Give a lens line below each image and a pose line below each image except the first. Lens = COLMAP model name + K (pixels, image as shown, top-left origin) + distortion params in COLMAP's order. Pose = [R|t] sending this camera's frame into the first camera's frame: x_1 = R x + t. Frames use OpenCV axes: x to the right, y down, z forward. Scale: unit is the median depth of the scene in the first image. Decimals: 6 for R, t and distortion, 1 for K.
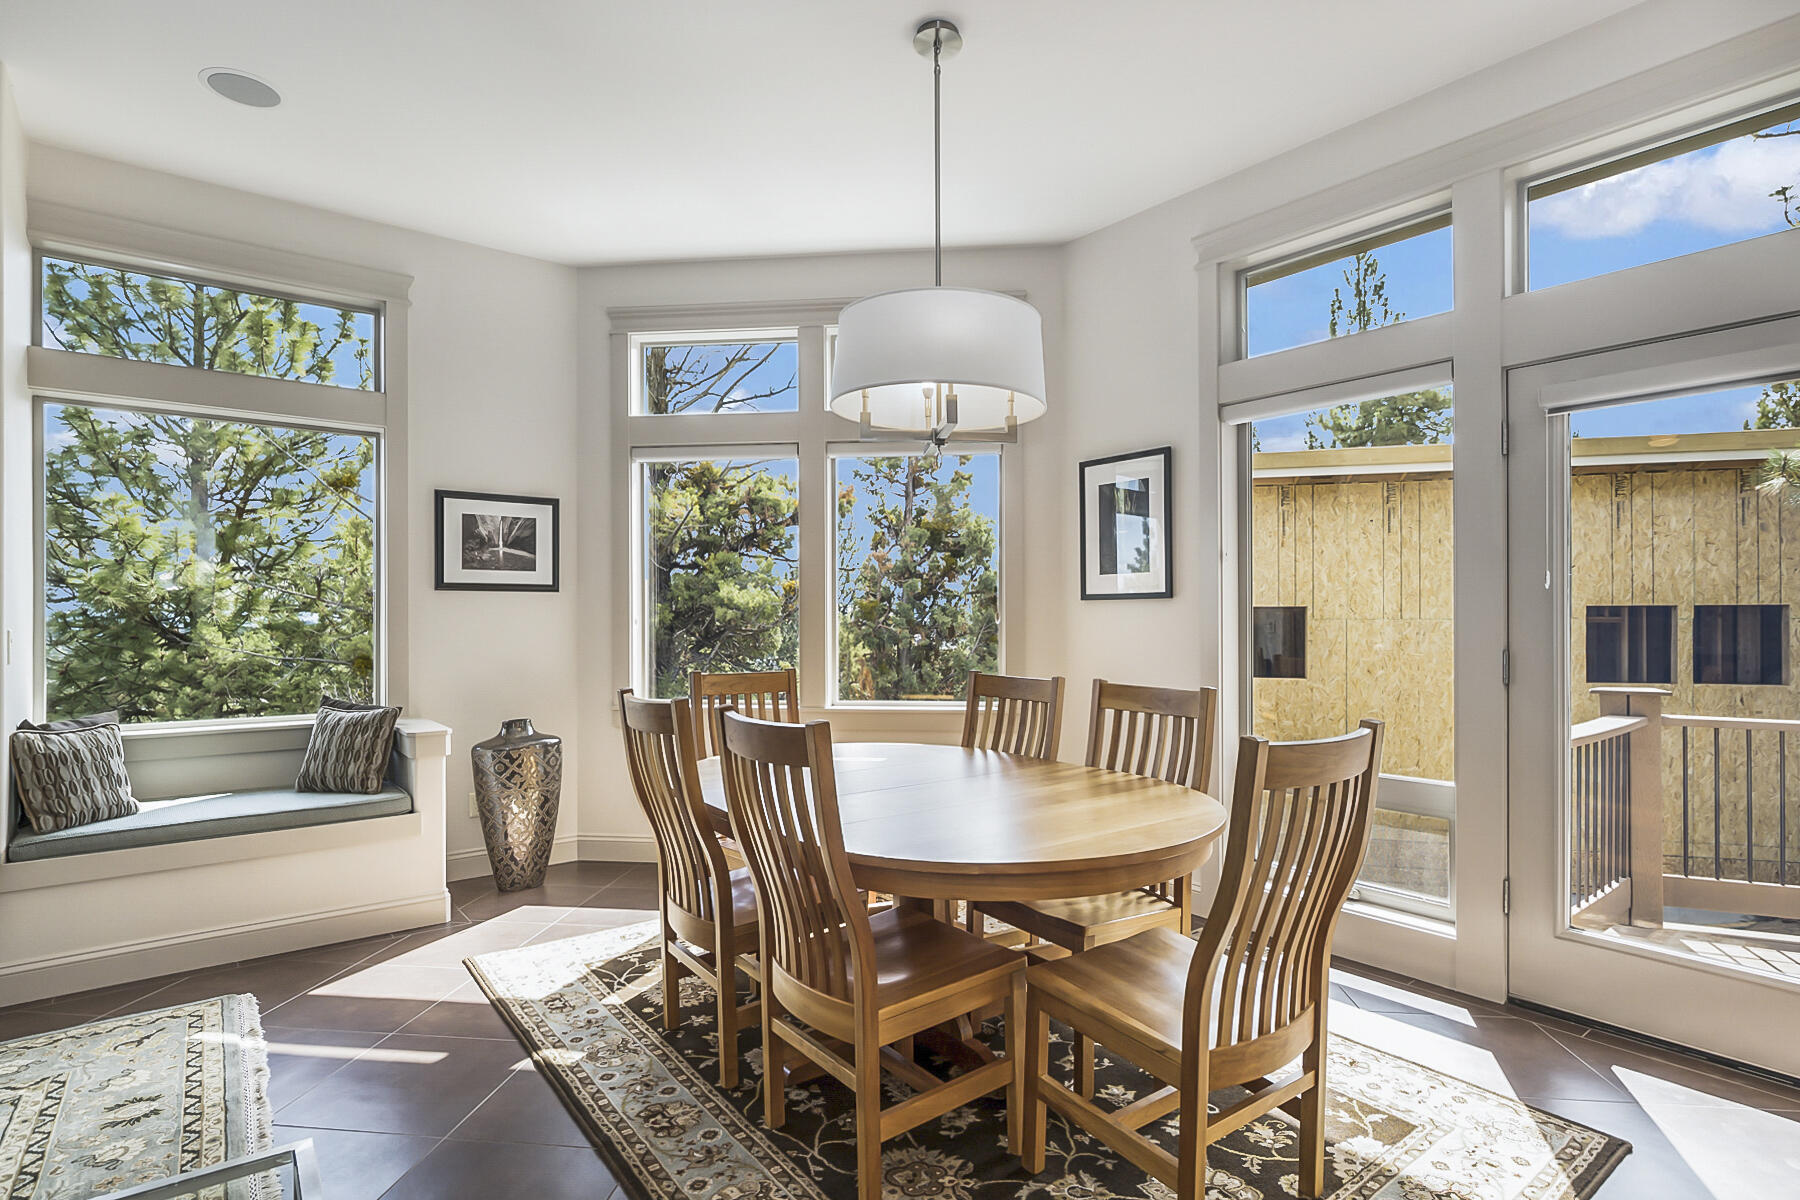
lens RADIAL K [[910.2, 0, 898.8], [0, 910.2, 614.7], [0, 0, 1]] dist [-0.014647, 0.007596]
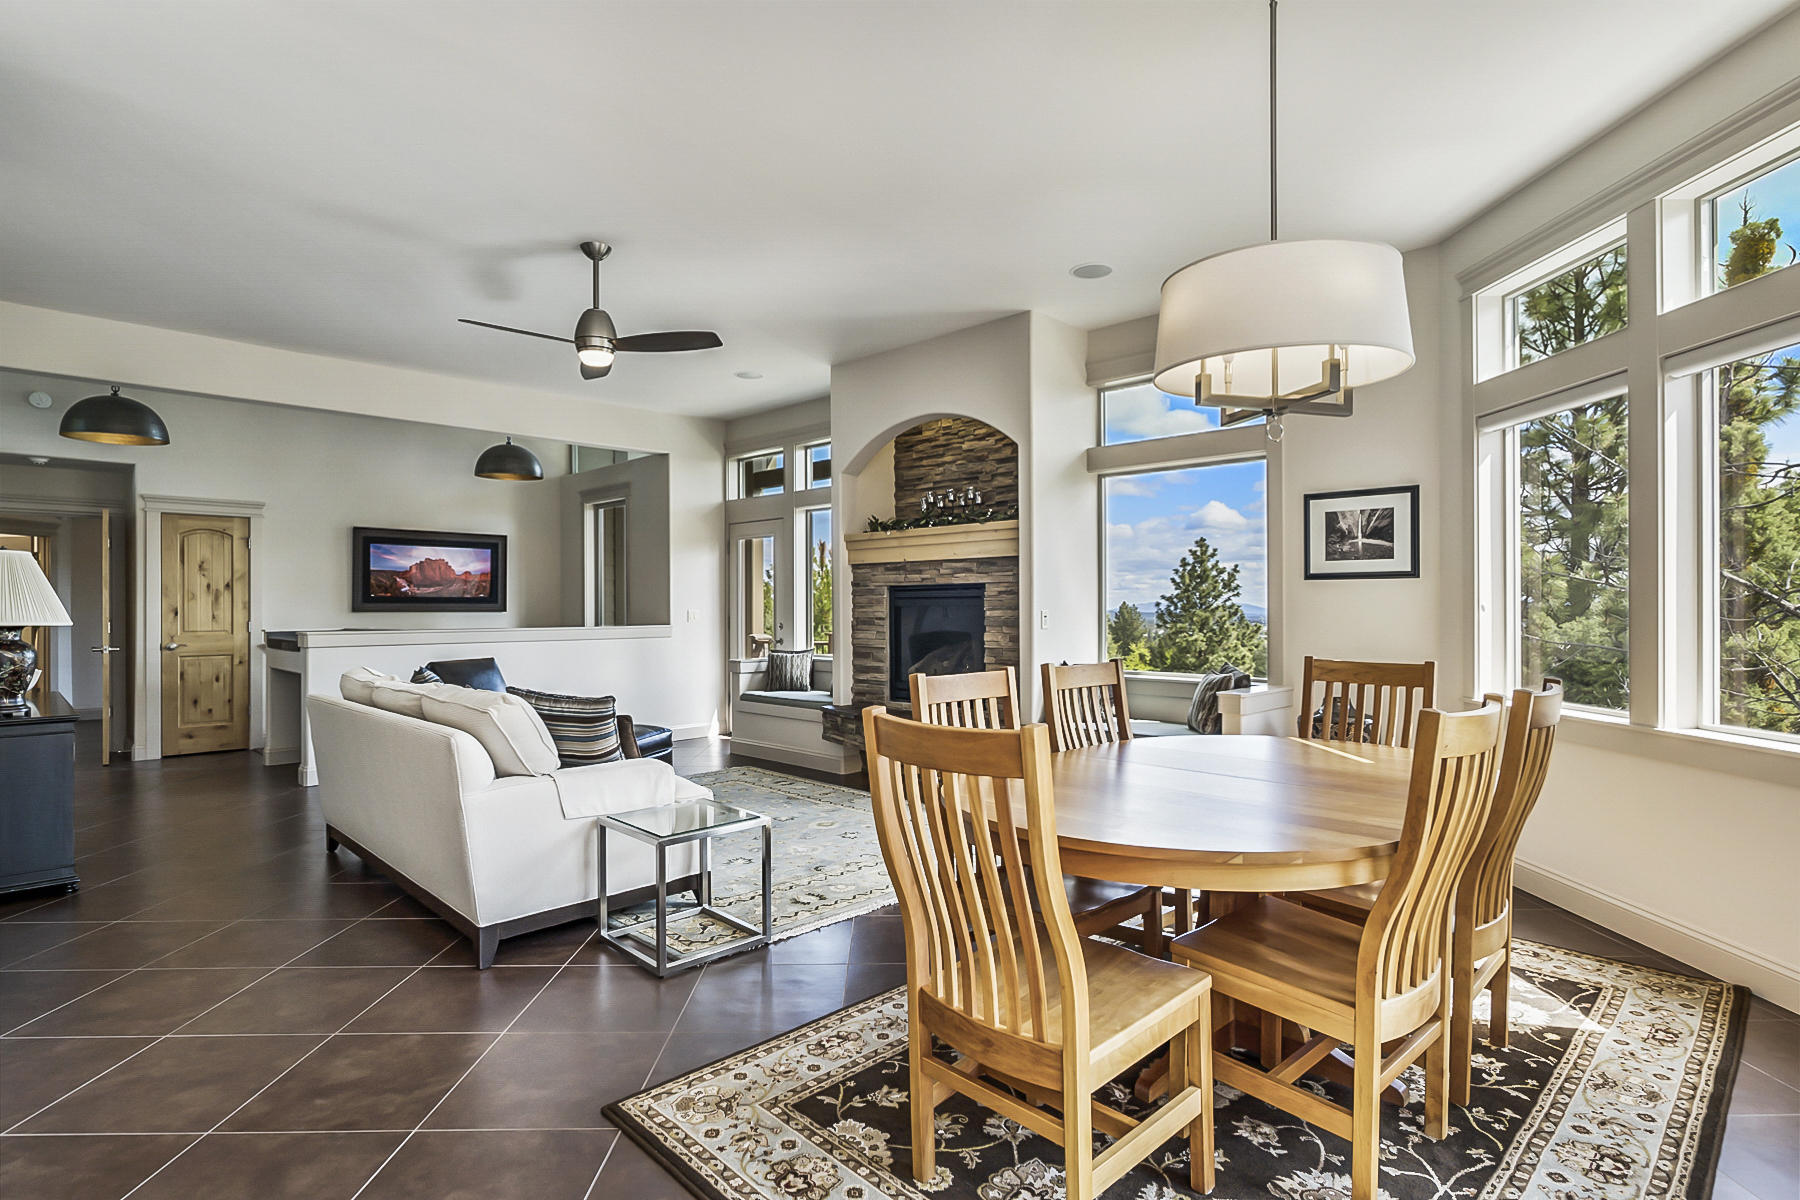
lens RADIAL K [[910.2, 0, 904.0], [0, 910.2, 604.3], [0, 0, 1]] dist [-0.014647, 0.007596]
pose [[0.123255, 0.000581, -0.992375, 0.588250], [0.004076, 0.999991, 0.001092, 0.000472], [0.992367, -0.004179, 0.123251, 0.341180]]
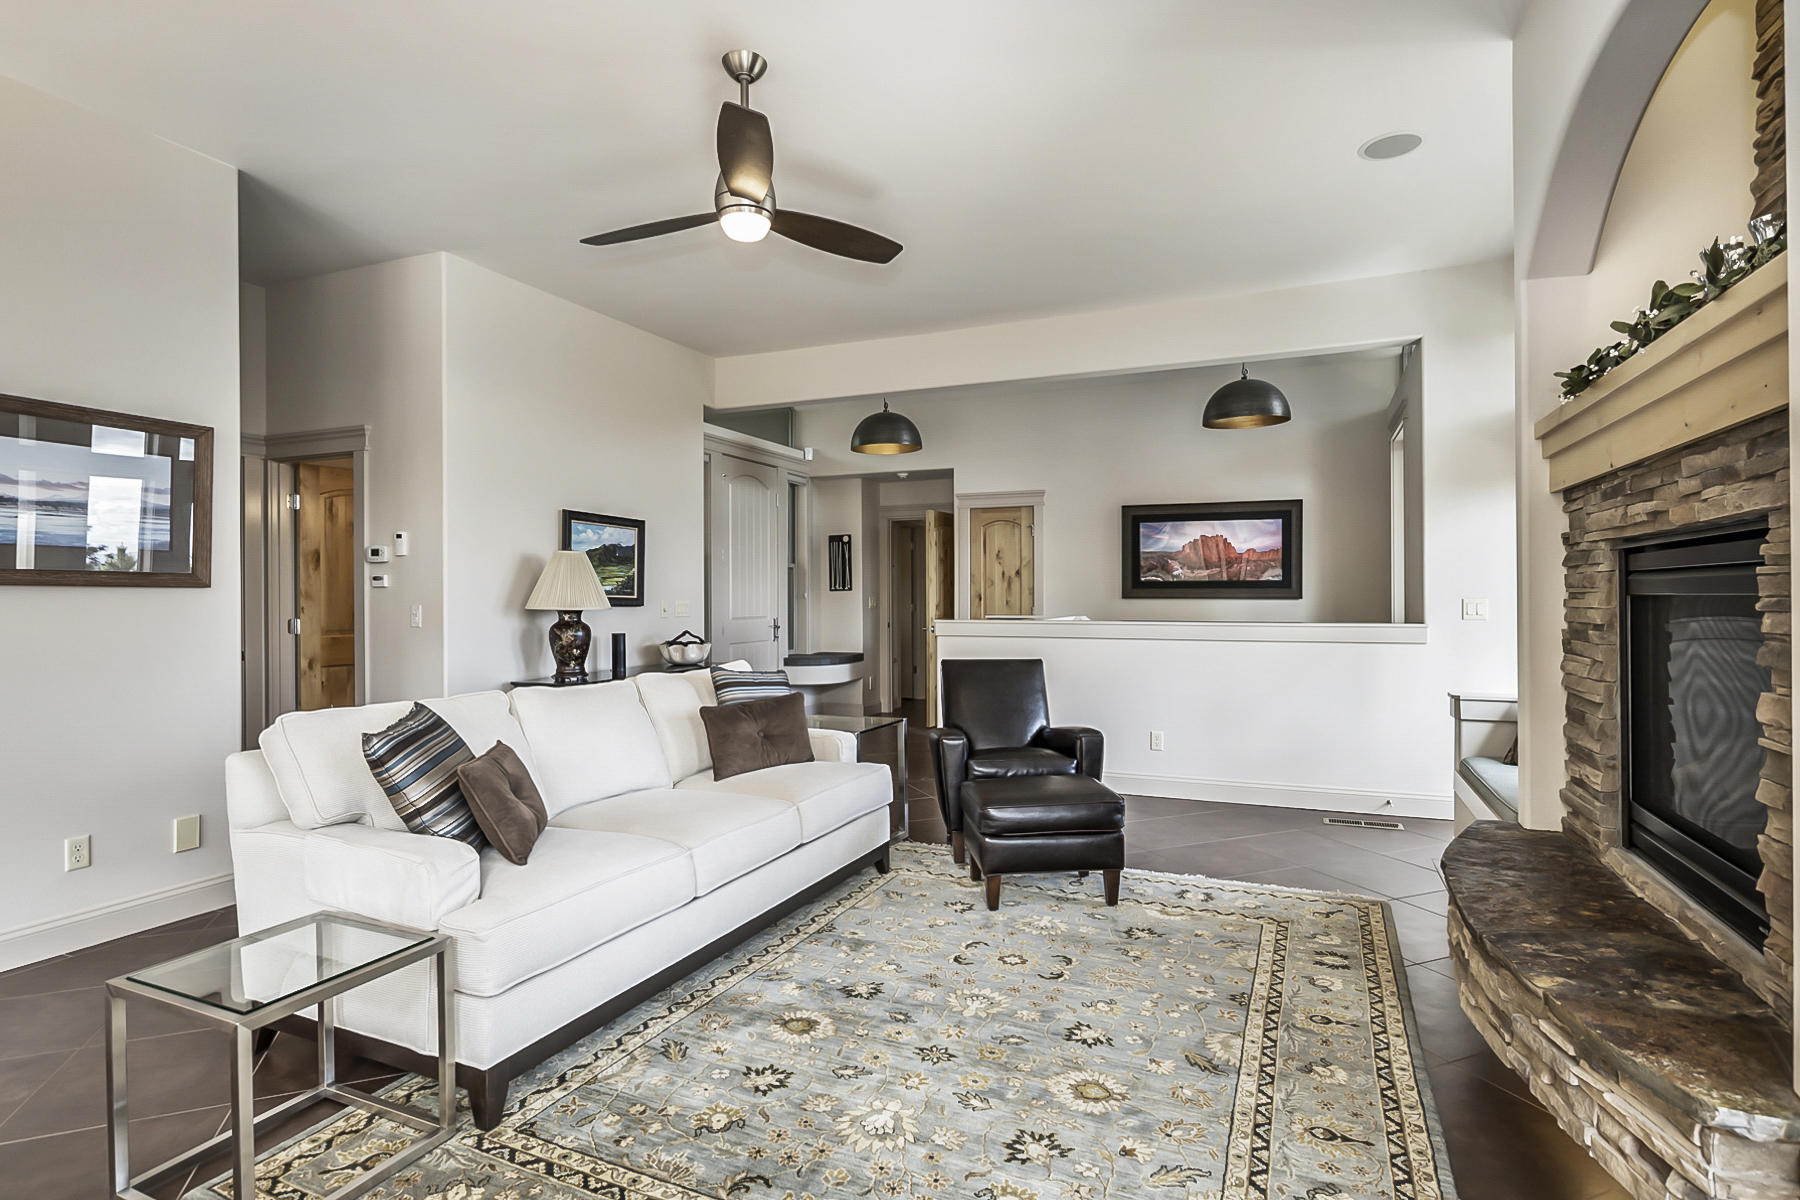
lens RADIAL K [[910.2, 0, 894.8], [0, 910.2, 599.2], [0, 0, 1]] dist [-0.014647, 0.007596]
pose [[-0.882685, 0.008290, -0.469892, -0.276911], [0.006672, 0.999965, 0.005109, 0.003978], [0.469918, 0.001375, -0.882709, 0.796093]]
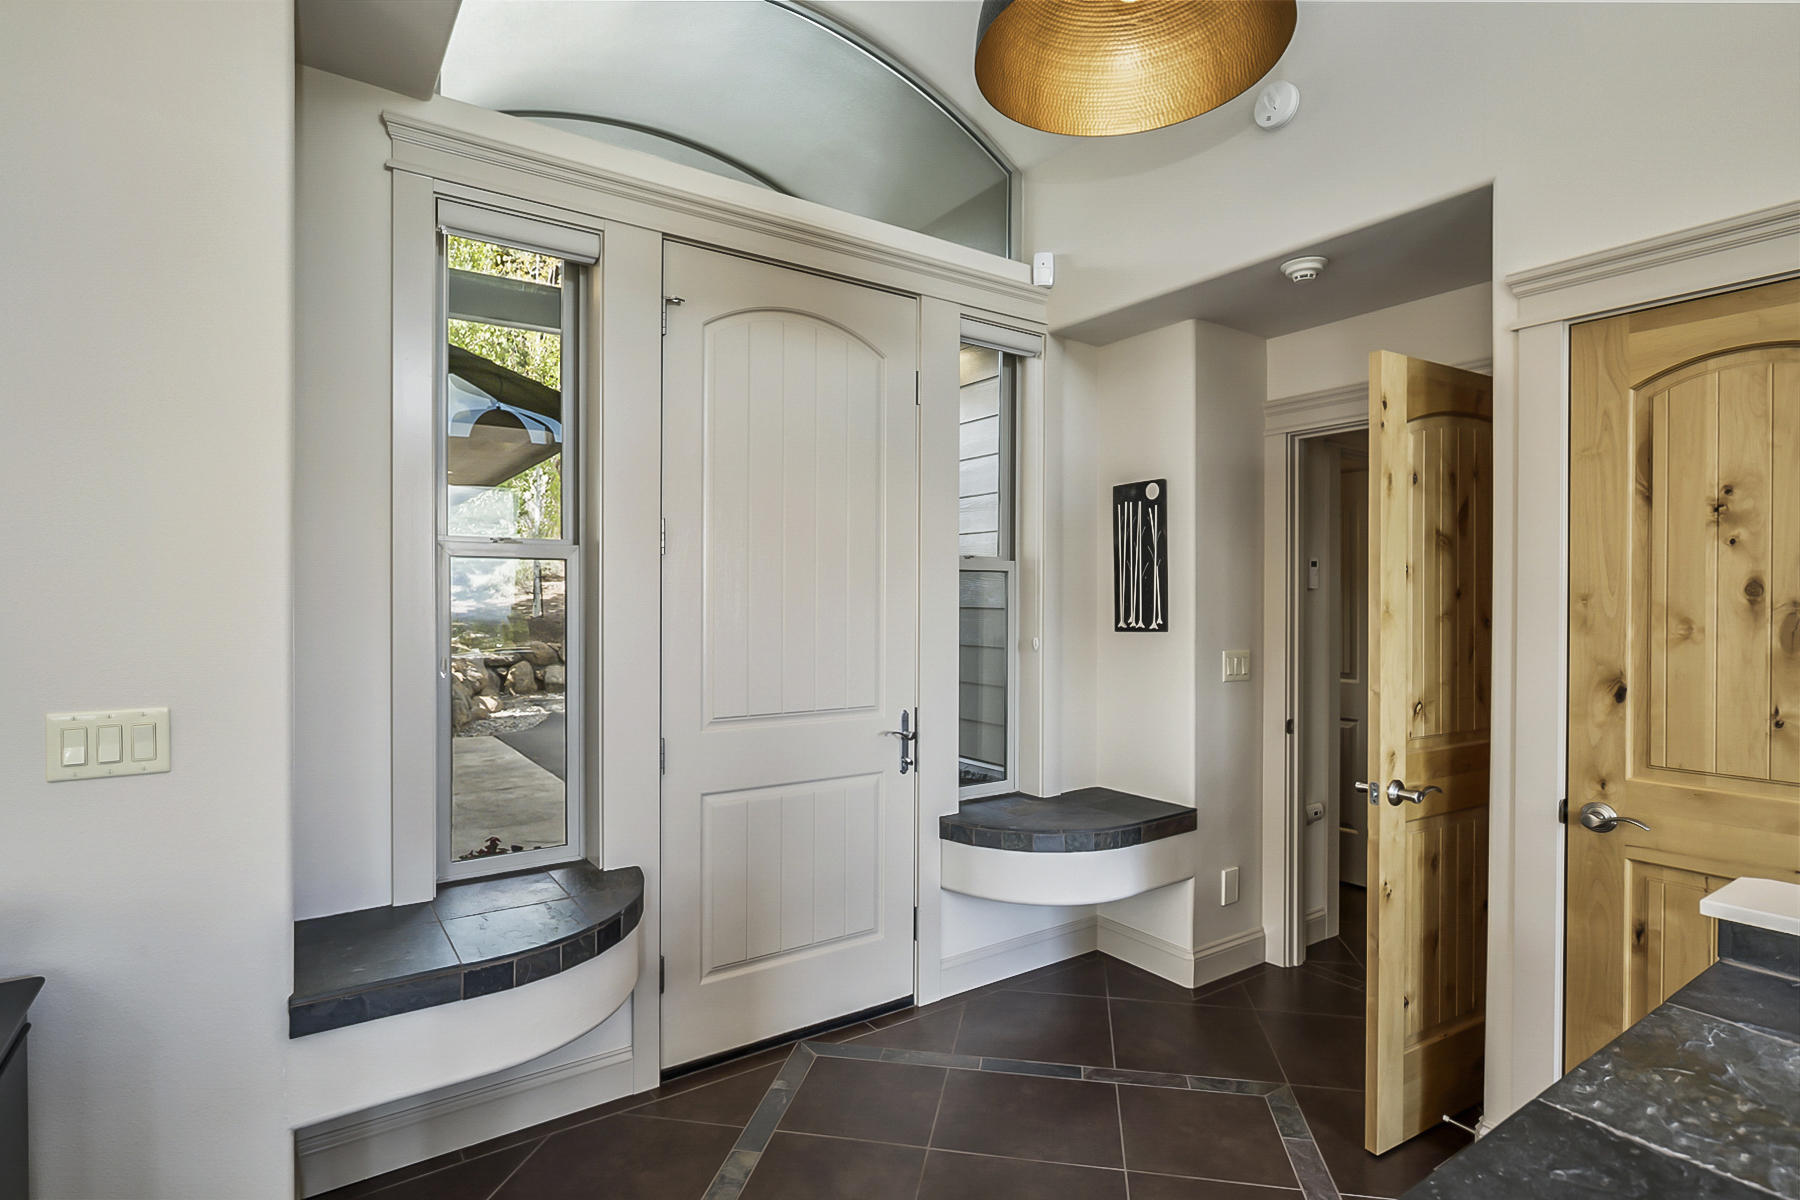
lens RADIAL K [[910.2, 0, 909.2], [0, 910.2, 601.6], [0, 0, 1]] dist [-0.014647, 0.007596]
pose [[-0.999124, -0.000229, 0.041847, -1.028574], [-0.000150, 0.999998, 0.001891, -0.034539], [-0.041847, 0.001883, -0.999122, -0.388641]]
